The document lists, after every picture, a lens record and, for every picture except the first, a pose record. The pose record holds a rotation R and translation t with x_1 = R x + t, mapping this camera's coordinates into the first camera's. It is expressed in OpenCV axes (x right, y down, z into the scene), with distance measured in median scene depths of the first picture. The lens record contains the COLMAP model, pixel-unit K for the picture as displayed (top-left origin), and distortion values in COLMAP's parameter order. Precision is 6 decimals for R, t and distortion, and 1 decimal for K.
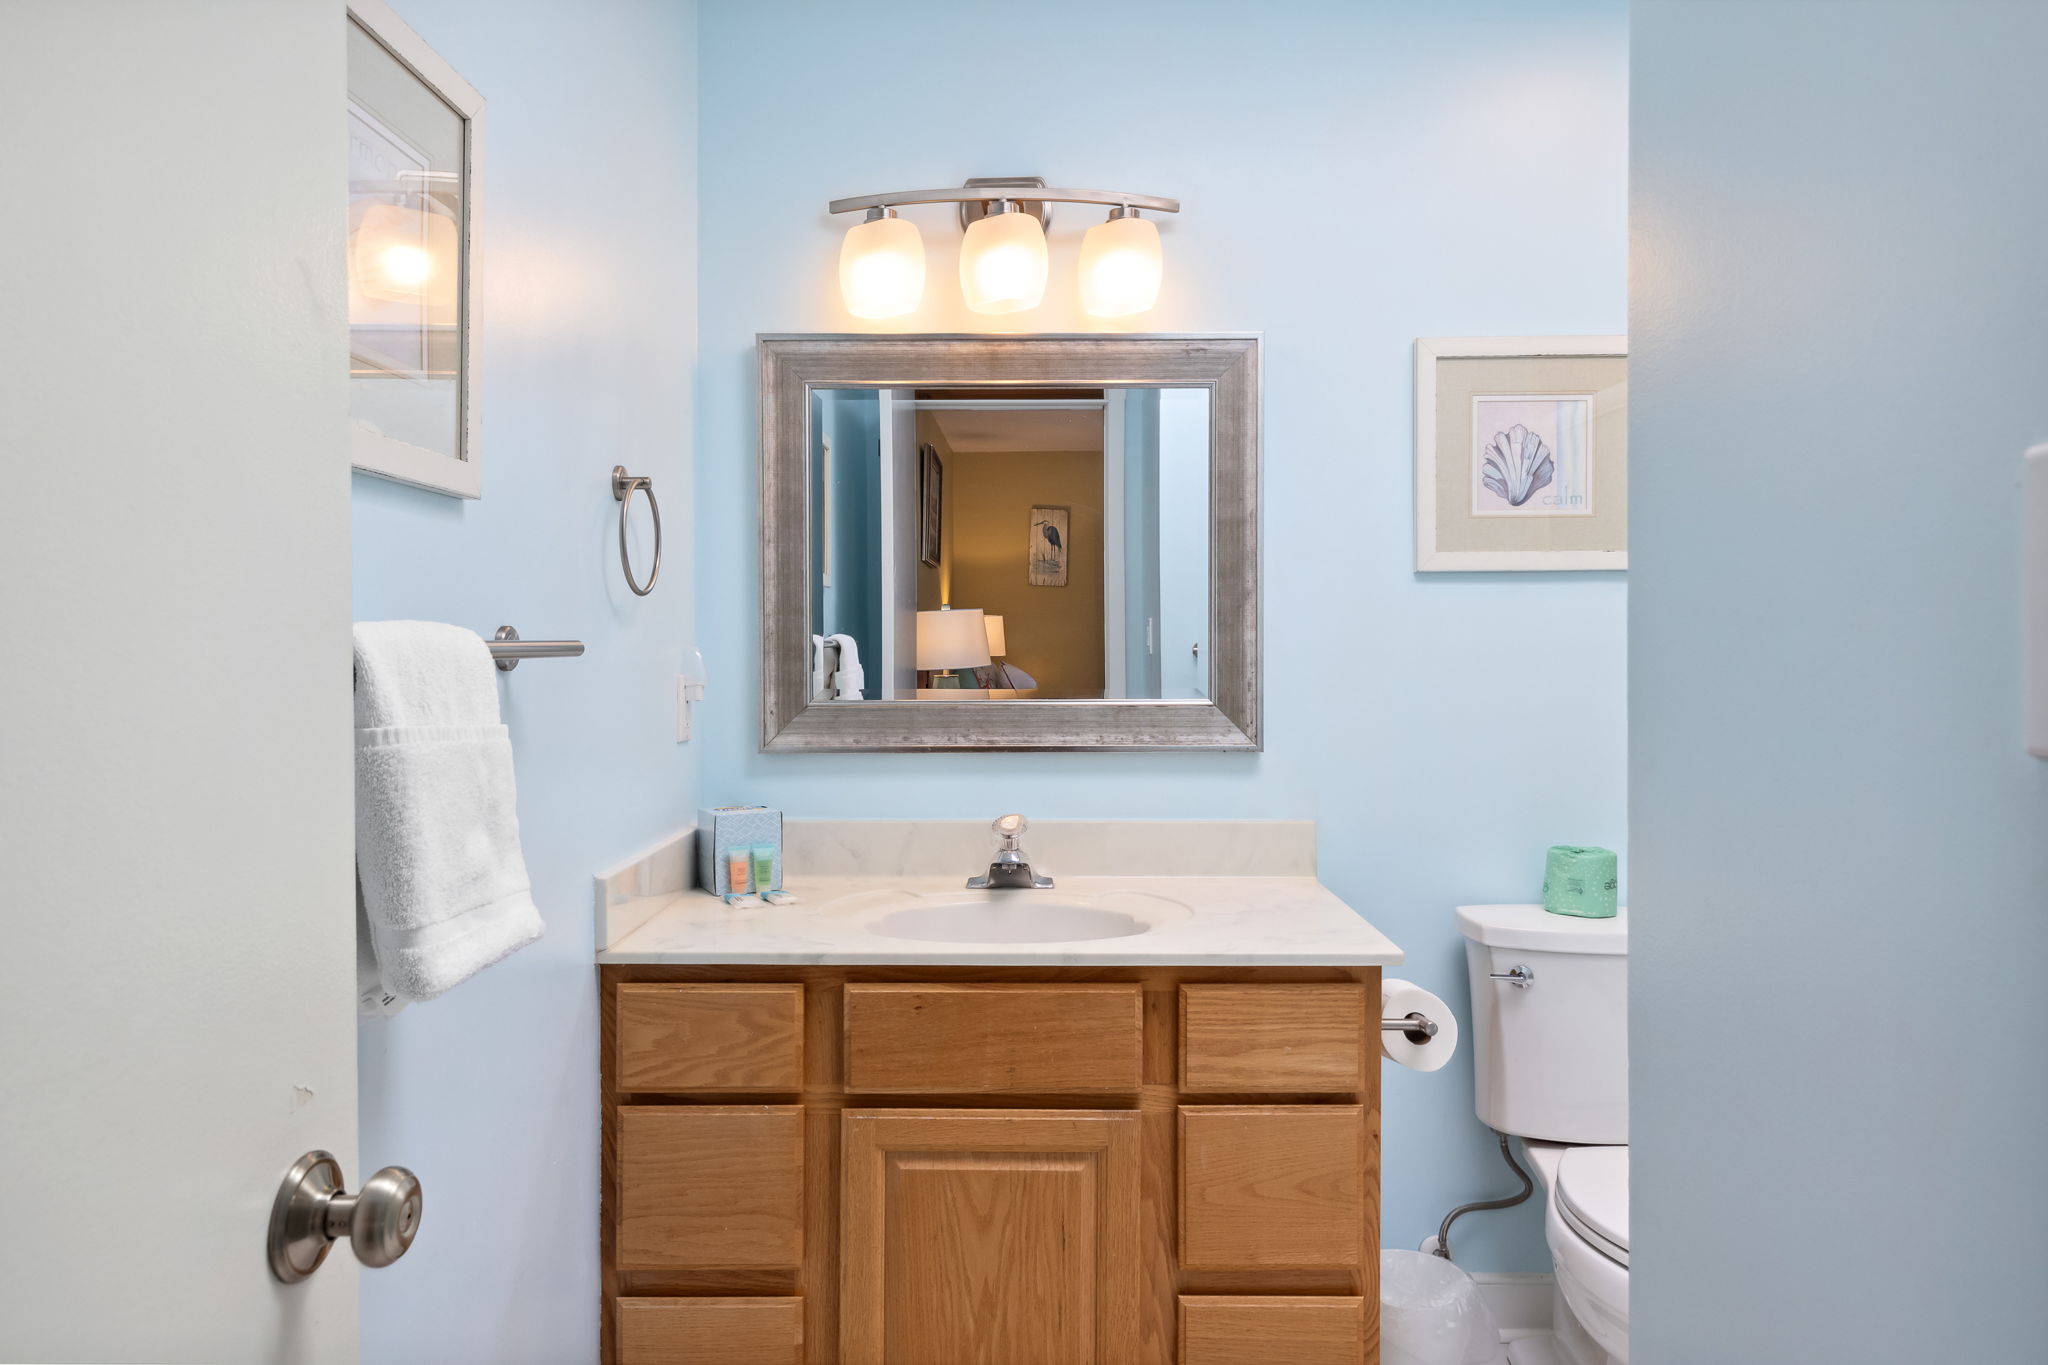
lens RADIAL K [[1000.2, 0, 1023.2], [0, 1000.2, 654.0], [0, 0, 1]] dist [0.000512, 0.000179]
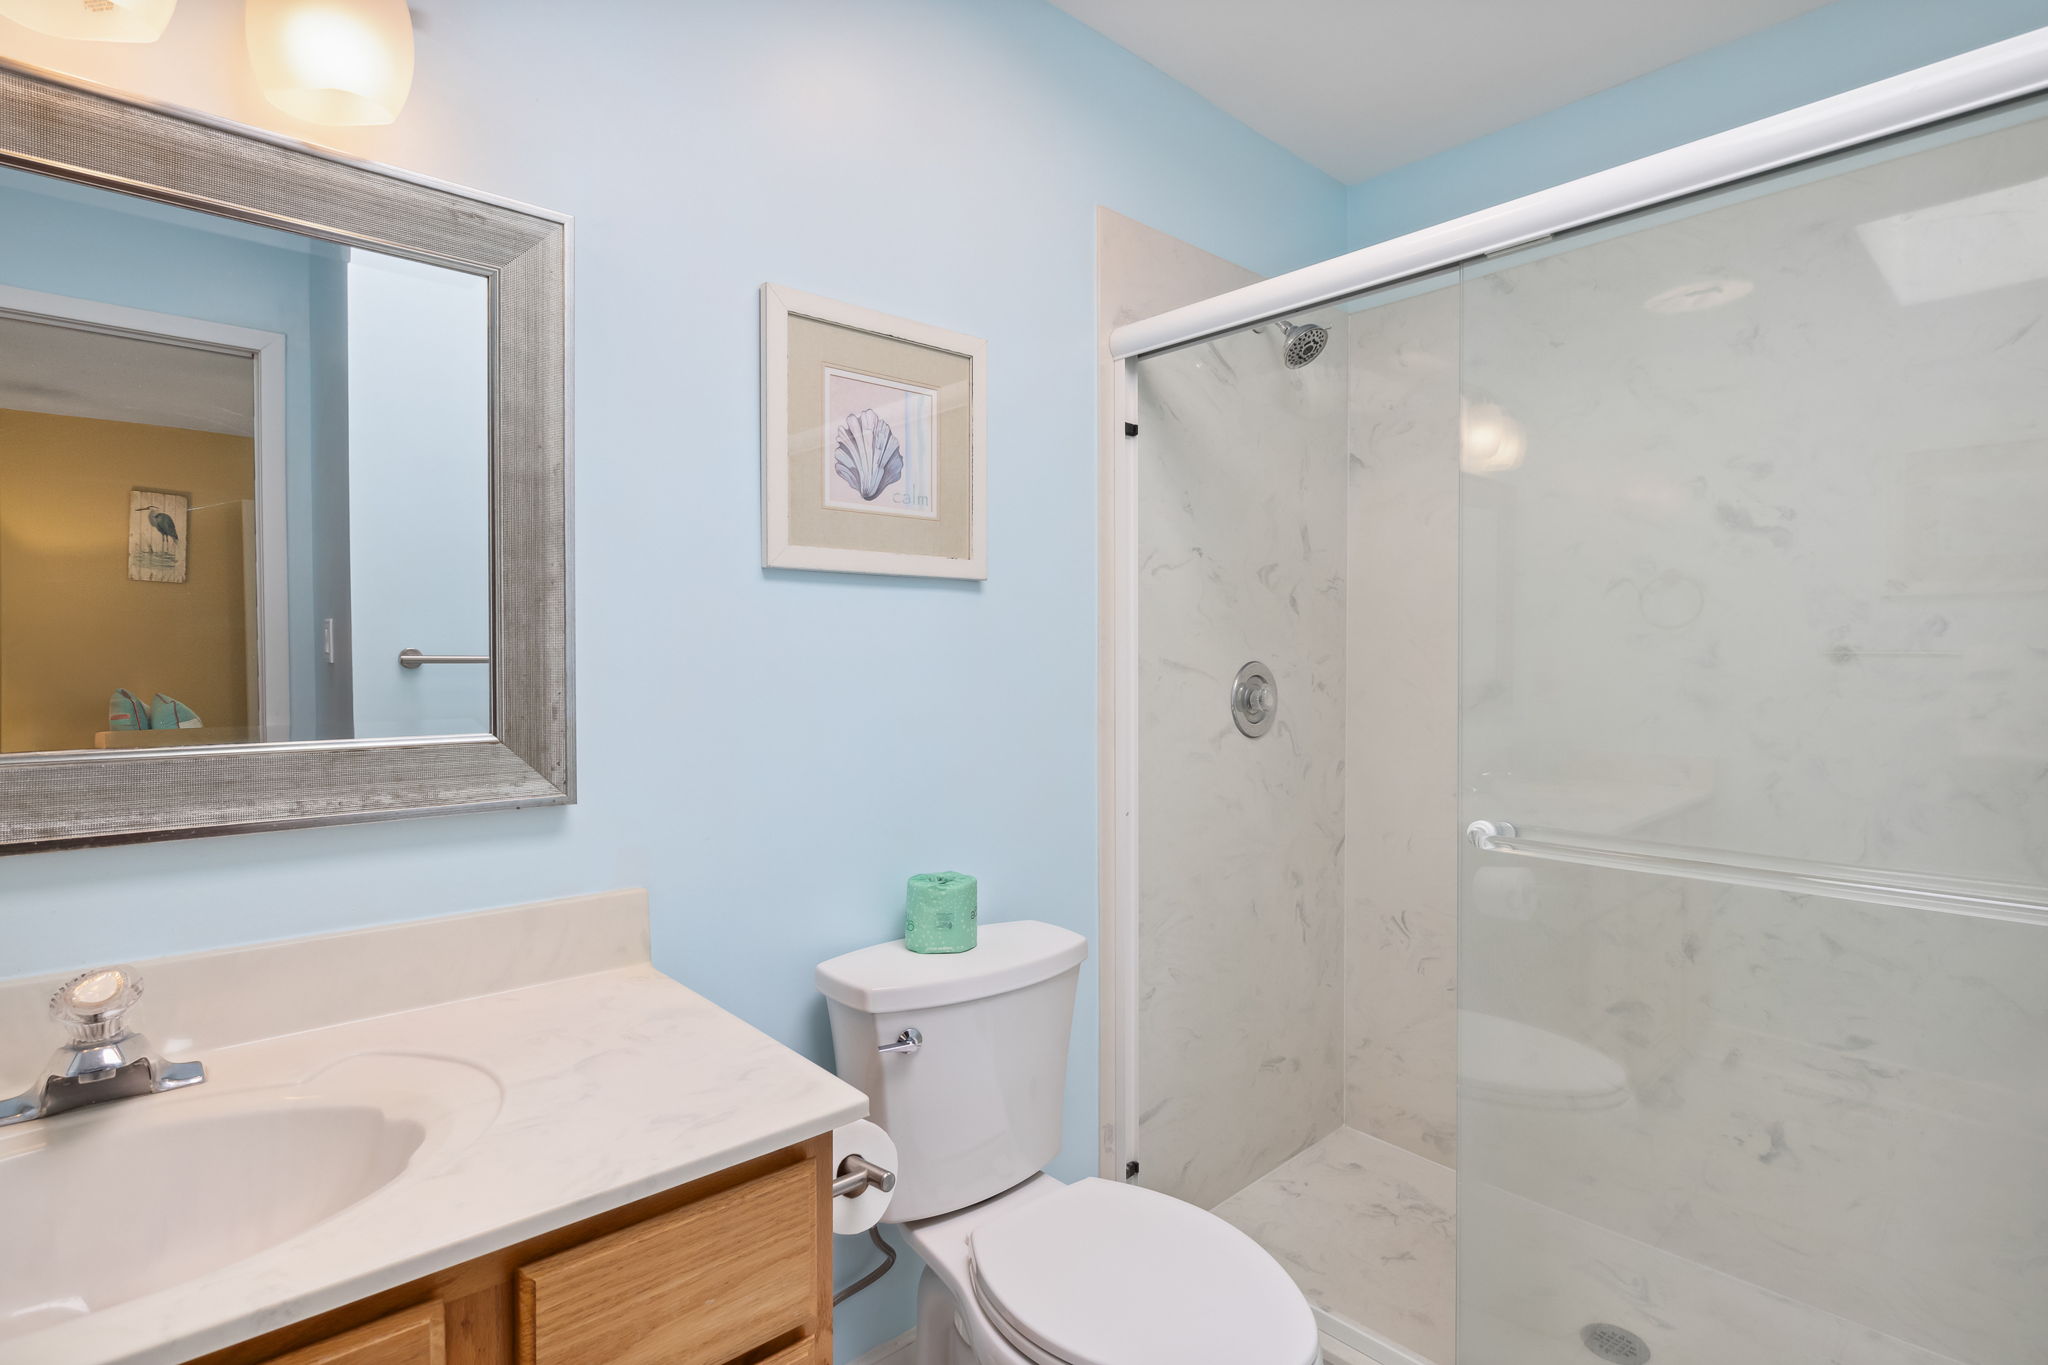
lens RADIAL K [[988.9, 0, 1028.3], [0, 988.9, 676.9], [0, 0, 1]] dist [-0.010285, 0.001438]
pose [[0.734452, -0.009755, 0.678591, -0.001711], [-0.000479, 0.999889, 0.014892, -0.003881], [-0.678661, -0.011263, 0.734365, 0.257867]]
